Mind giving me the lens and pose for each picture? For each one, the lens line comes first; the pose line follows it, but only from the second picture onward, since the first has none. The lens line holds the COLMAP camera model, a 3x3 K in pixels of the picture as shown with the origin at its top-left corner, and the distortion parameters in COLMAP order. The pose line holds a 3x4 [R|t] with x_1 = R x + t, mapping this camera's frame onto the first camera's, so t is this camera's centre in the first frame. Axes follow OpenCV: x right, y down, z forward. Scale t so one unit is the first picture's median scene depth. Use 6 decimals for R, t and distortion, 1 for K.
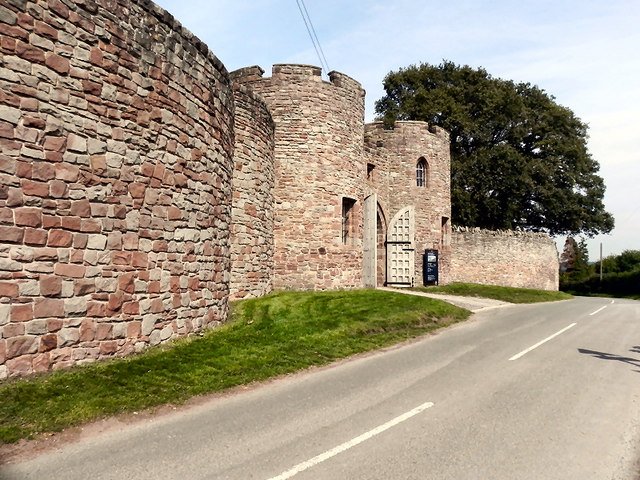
lens RADIAL K [[488.9, 0, 320.0], [0, 488.9, 240.0], [0, 0, 1]] dist [-0.154177, 0.080045]
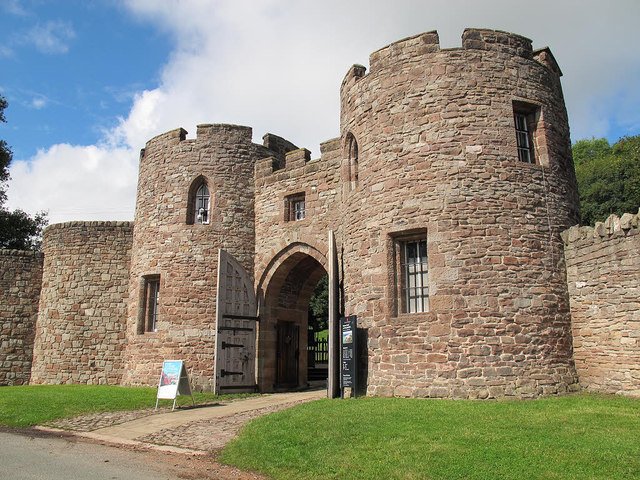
lens RADIAL K [[488.9, 0, 320.0], [0, 488.9, 240.0], [0, 0, 1]] dist [-0.154177, 0.080045]
pose [[0.098982, -0.255186, -0.961812, 0.923121], [0.071218, 0.965897, -0.248941, 0.083746], [0.992537, -0.043858, 0.113780, 1.249371]]
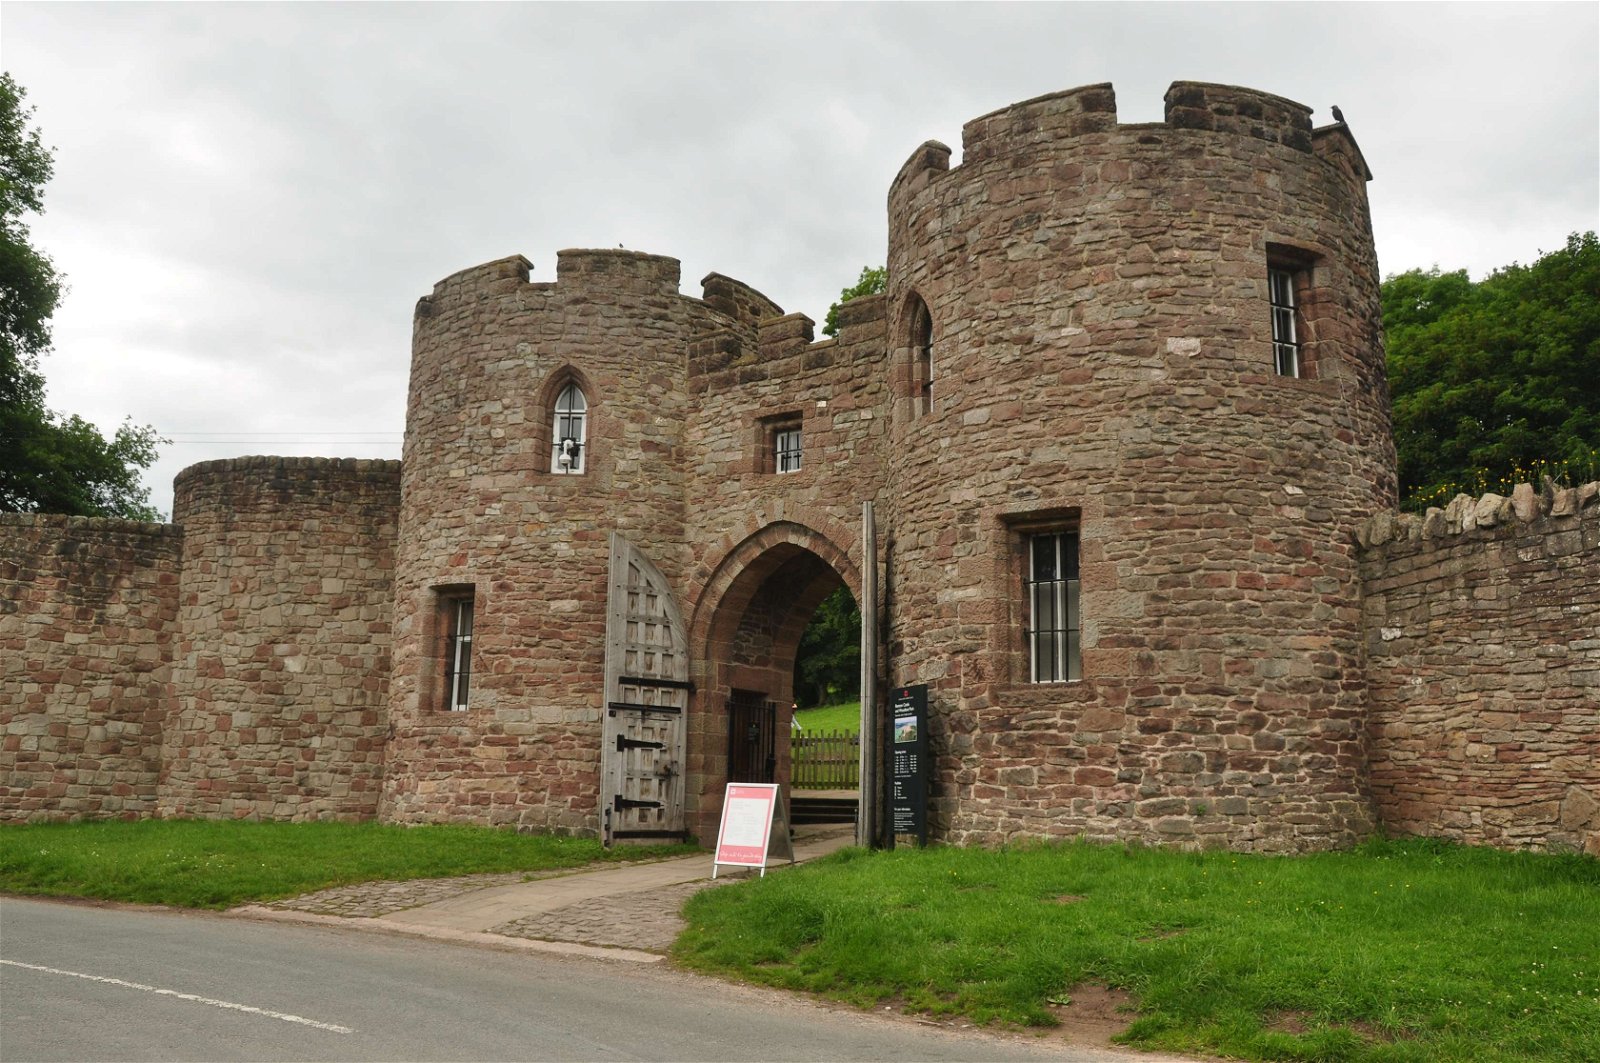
lens RADIAL K [[1210.7, 0, 777.0], [0, 1210.7, 538.0], [0, 0, 1]] dist [-0.160749, 0.090675]
pose [[0.124430, -0.213798, -0.968921, 1.024772], [0.051421, 0.976587, -0.208886, 0.086671], [0.990895, -0.023831, 0.132511, 1.177858]]
